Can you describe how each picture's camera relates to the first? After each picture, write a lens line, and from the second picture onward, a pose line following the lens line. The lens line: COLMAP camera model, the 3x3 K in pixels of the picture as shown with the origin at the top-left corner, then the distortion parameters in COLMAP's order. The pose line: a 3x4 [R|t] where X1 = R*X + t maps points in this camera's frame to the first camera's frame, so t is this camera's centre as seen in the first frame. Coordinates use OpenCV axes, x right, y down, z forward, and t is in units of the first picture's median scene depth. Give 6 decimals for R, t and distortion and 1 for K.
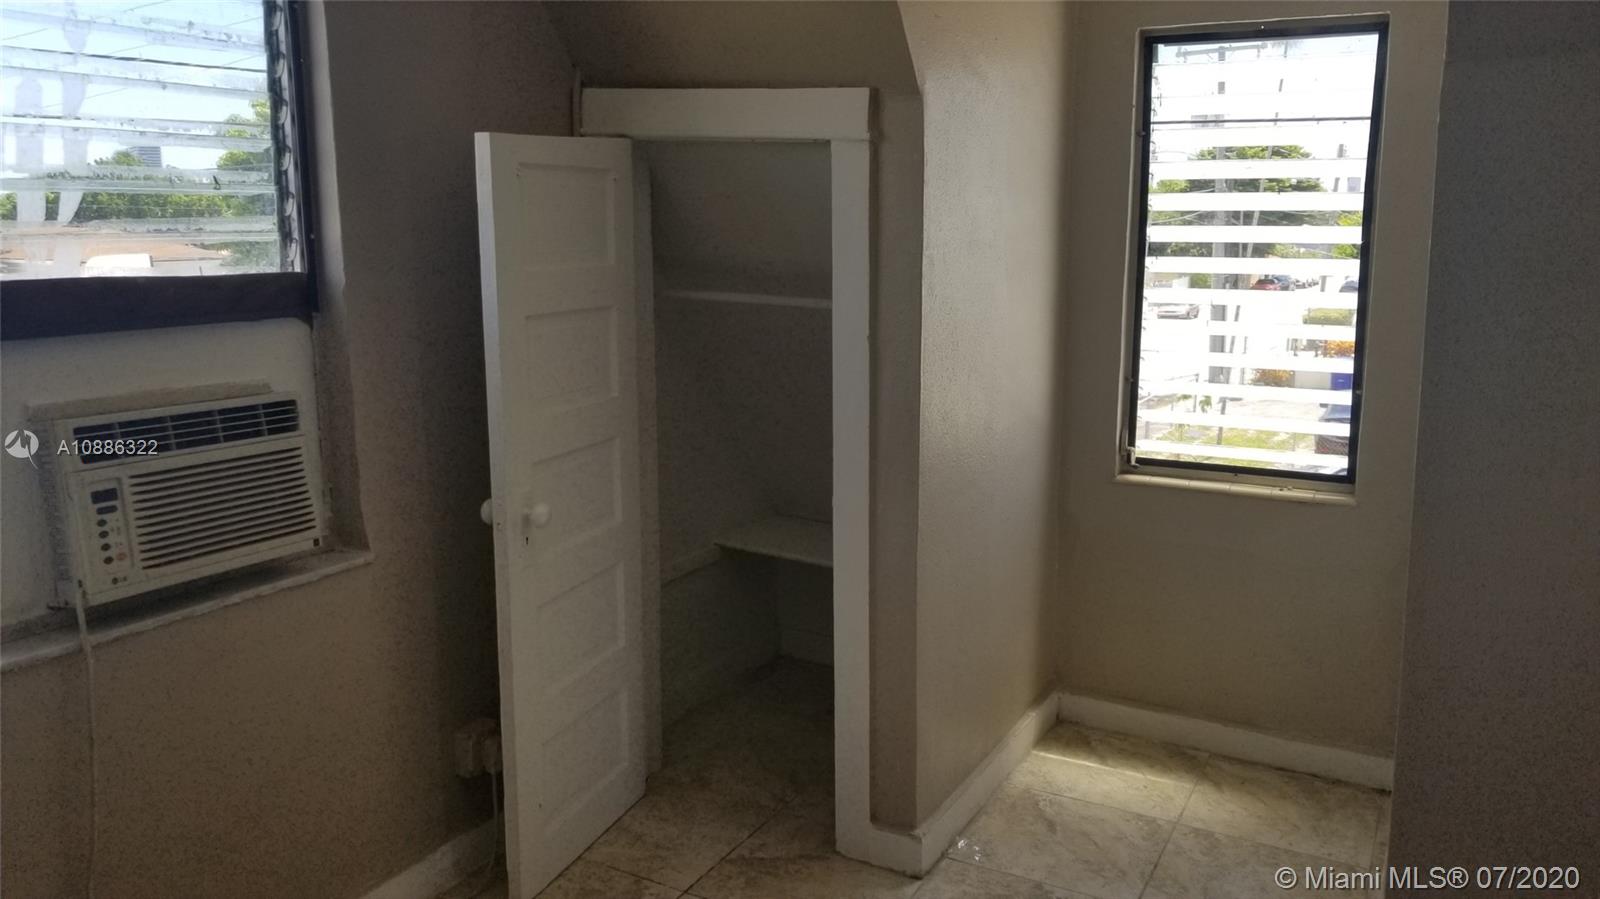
lens RADIAL K [[1257.4, 0, 800.0], [0, 1257.4, 449.5], [0, 0, 1]] dist [0.000107, 0.001032]
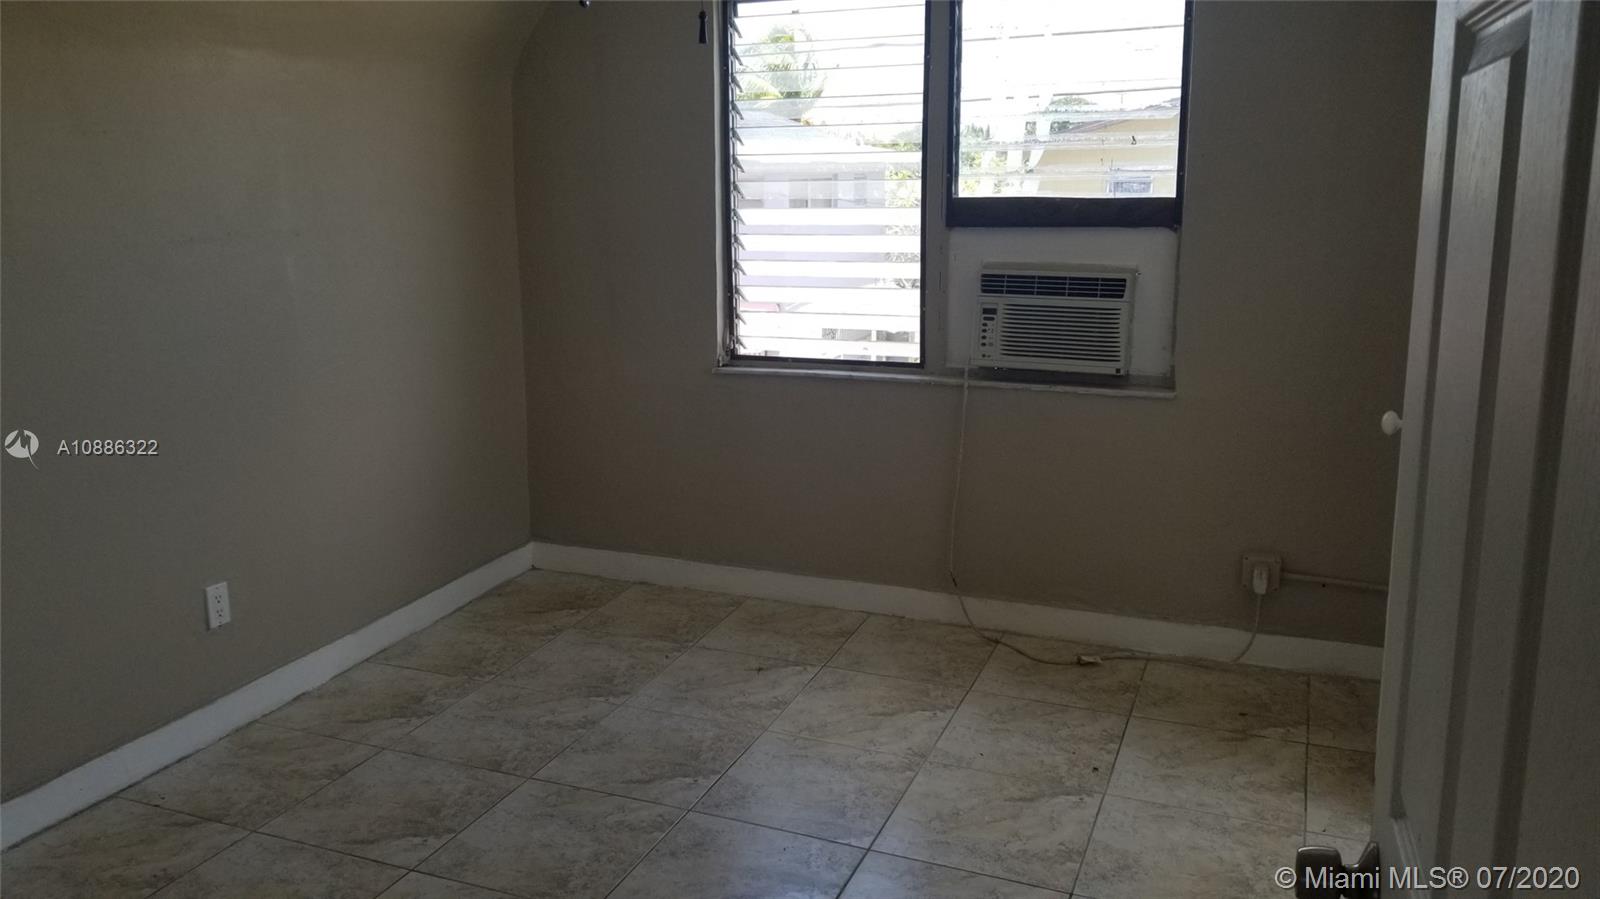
lens RADIAL K [[1257.4, 0, 800.0], [0, 1257.4, 449.5], [0, 0, 1]] dist [0.000107, 0.001032]
pose [[0.100038, 0.226133, -0.968946, 1.299045], [-0.154978, 0.965487, 0.209326, -0.114095], [0.982840, 0.129225, 0.131631, 0.481376]]
